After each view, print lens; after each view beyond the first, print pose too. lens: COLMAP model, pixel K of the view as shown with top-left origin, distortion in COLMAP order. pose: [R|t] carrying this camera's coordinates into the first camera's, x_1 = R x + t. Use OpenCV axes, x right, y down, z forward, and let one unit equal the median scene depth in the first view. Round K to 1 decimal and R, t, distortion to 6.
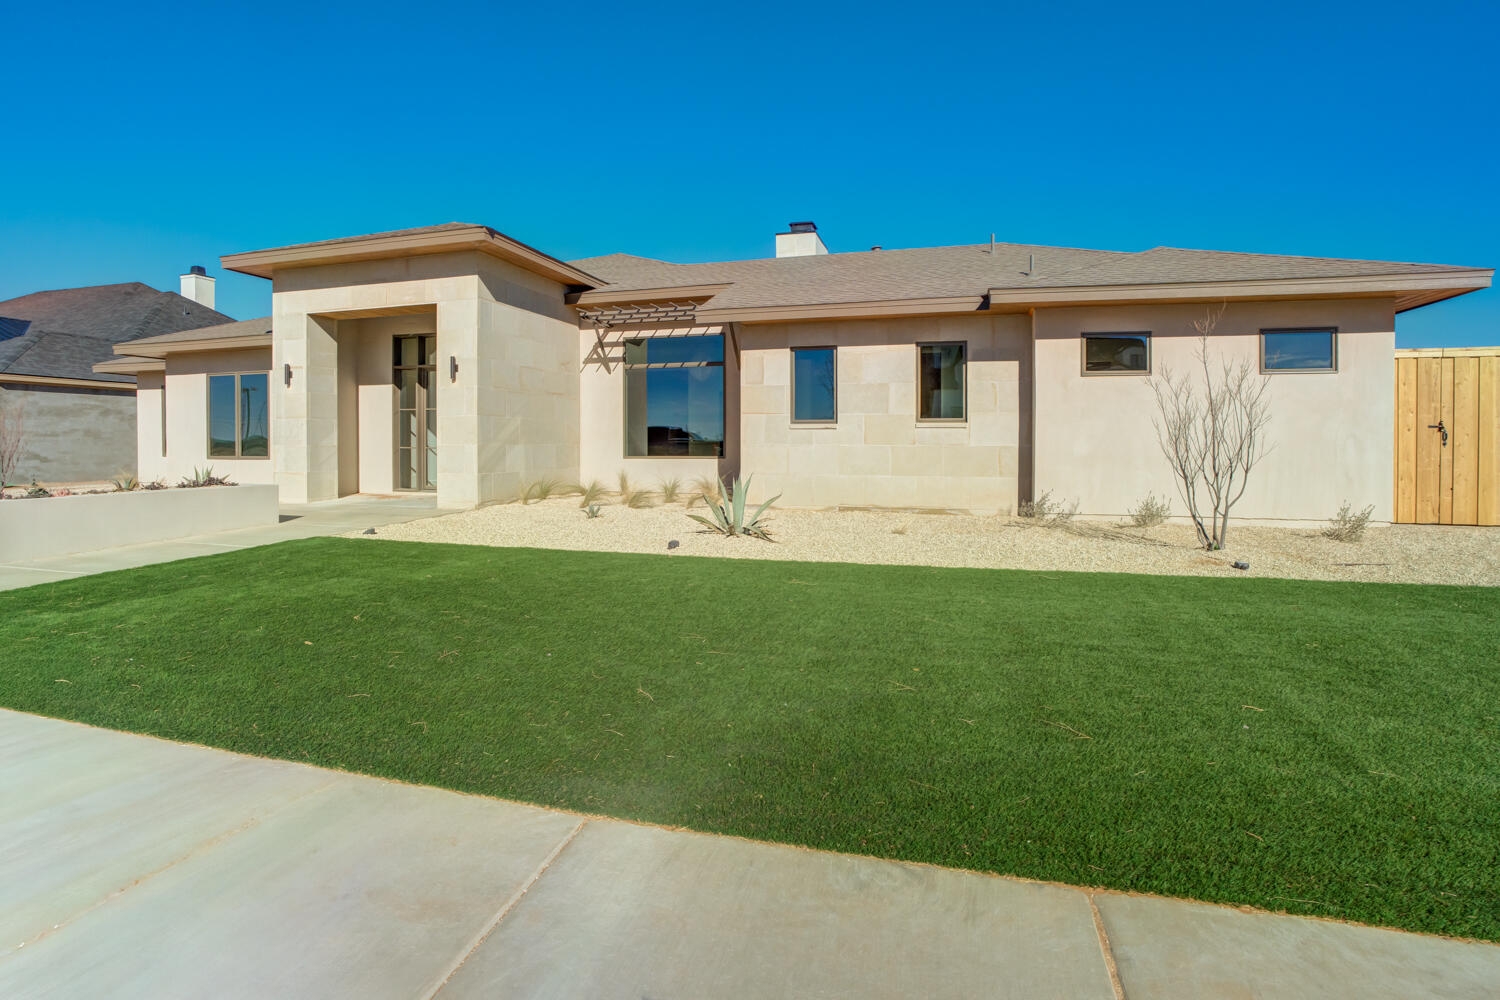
lens RADIAL K [[691.2, 0, 752.6], [0, 691.2, 443.5], [0, 0, 1]] dist [-0.041369, 0.000392]
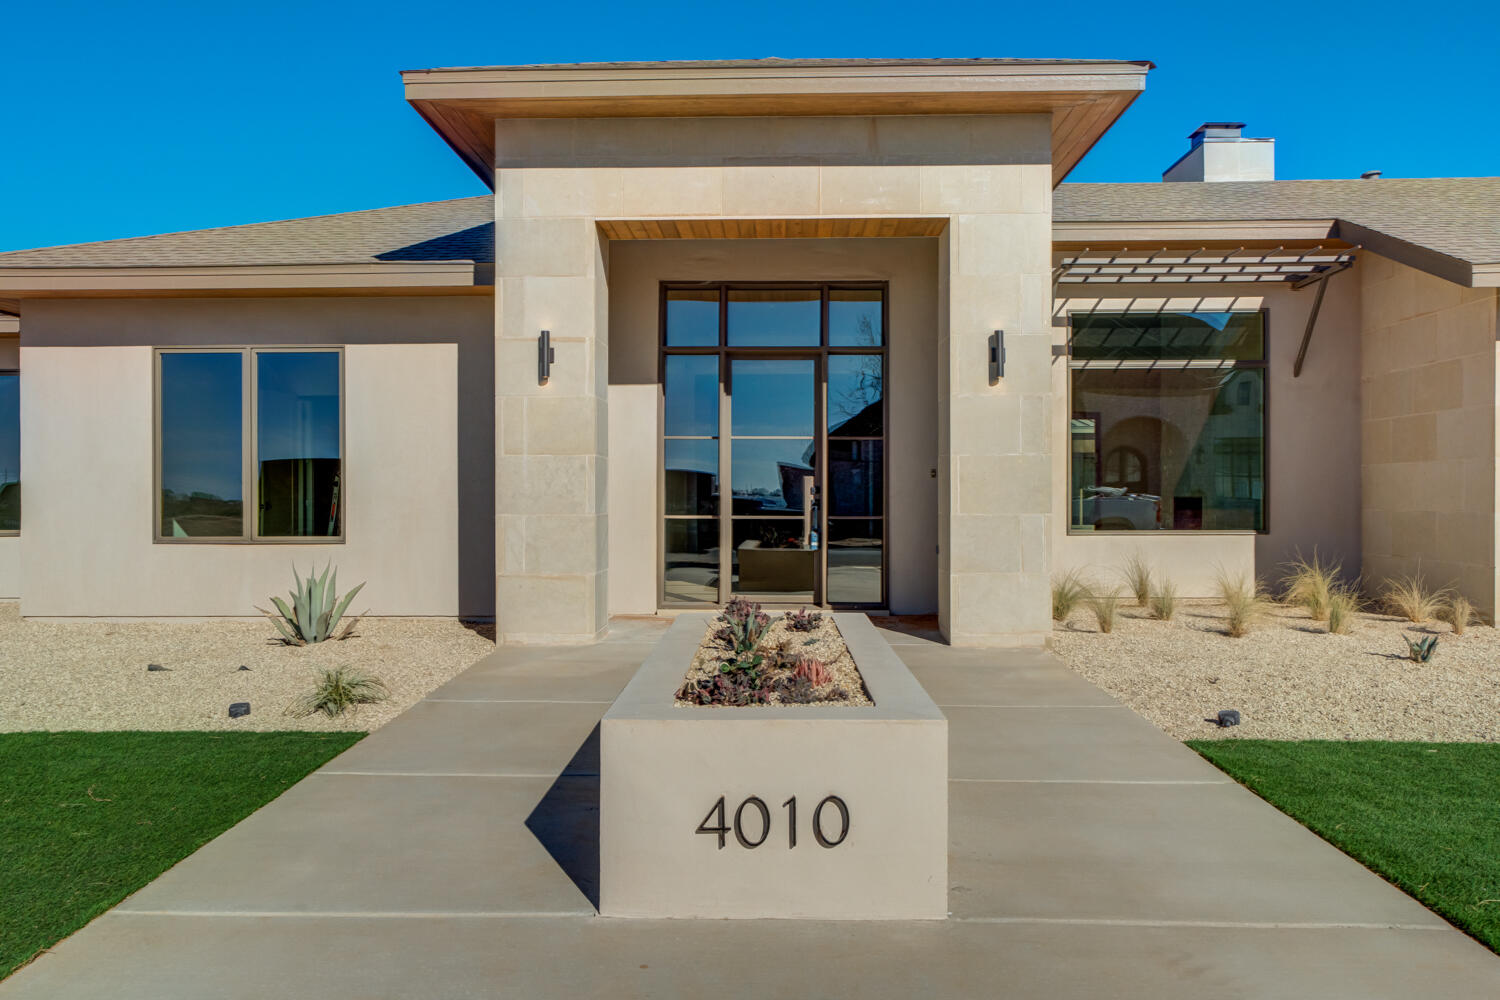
lens RADIAL K [[1082.6, 0, 750.0], [0, 1082.6, 500.0], [0, 0, 1]] dist [0.024793, 0.001568]
pose [[0.972587, 0.001180, 0.232536, -0.668711], [-0.001647, 0.999997, 0.001814, -0.008016], [-0.232533, -0.002148, 0.972586, 0.255511]]
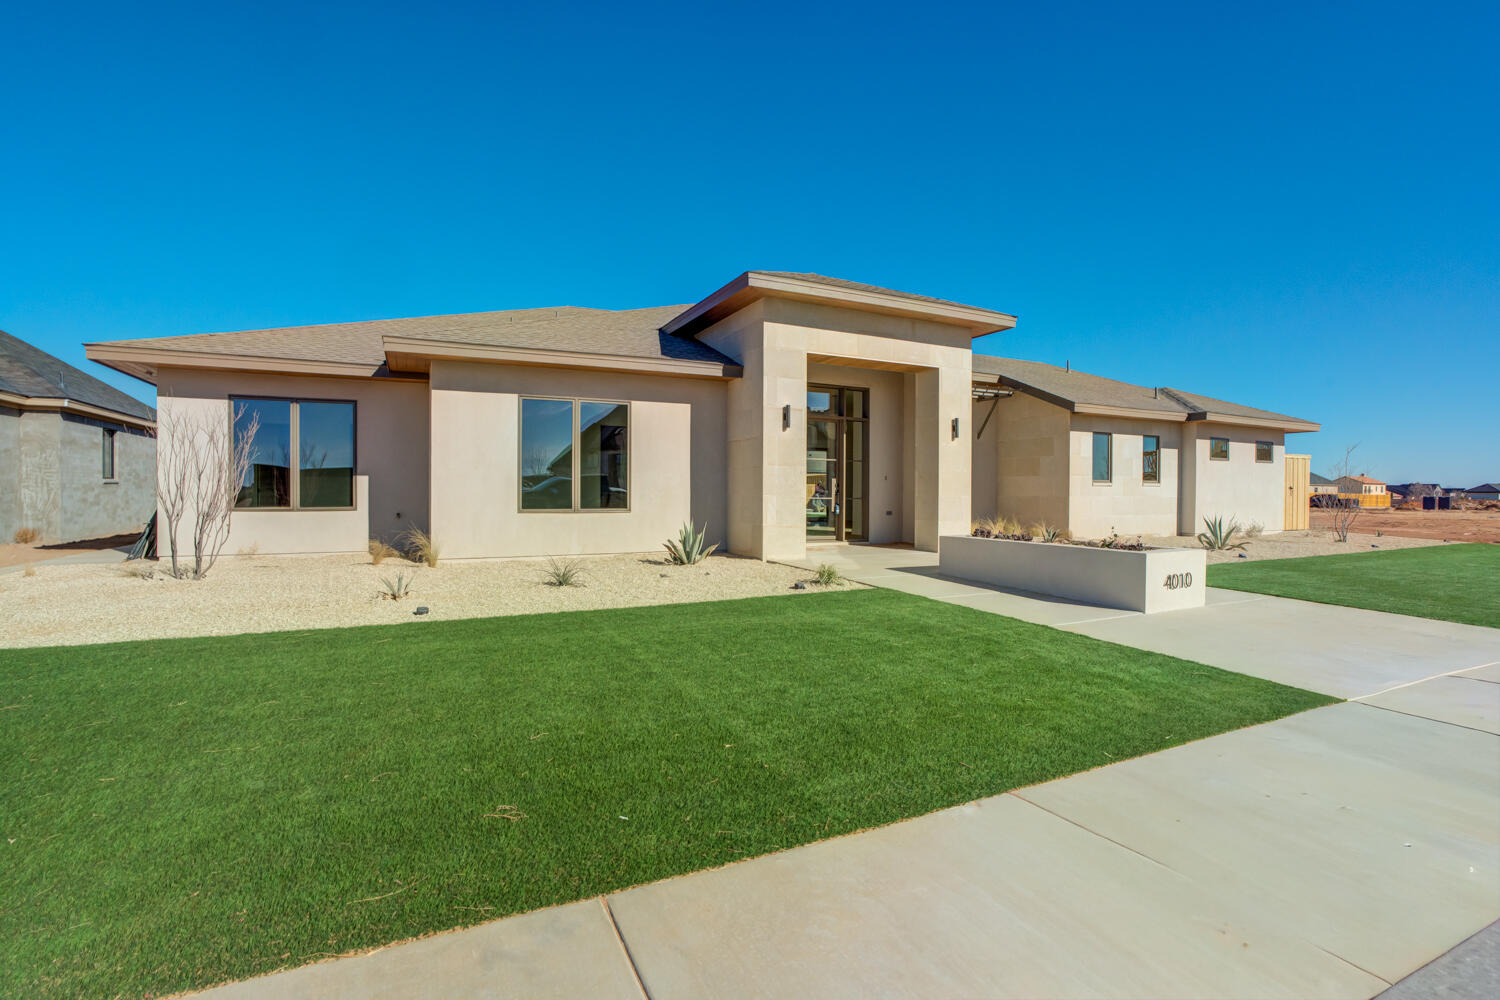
lens RADIAL K [[688.9, 0, 749.1], [0, 688.9, 492.1], [0, 0, 1]] dist [-0.023155, 0.021508]
pose [[0.748824, 0.006254, 0.662740, -1.234460], [-0.006179, 0.999978, -0.002454, 0.000349], [-0.662740, -0.002258, 0.748846, 0.321574]]
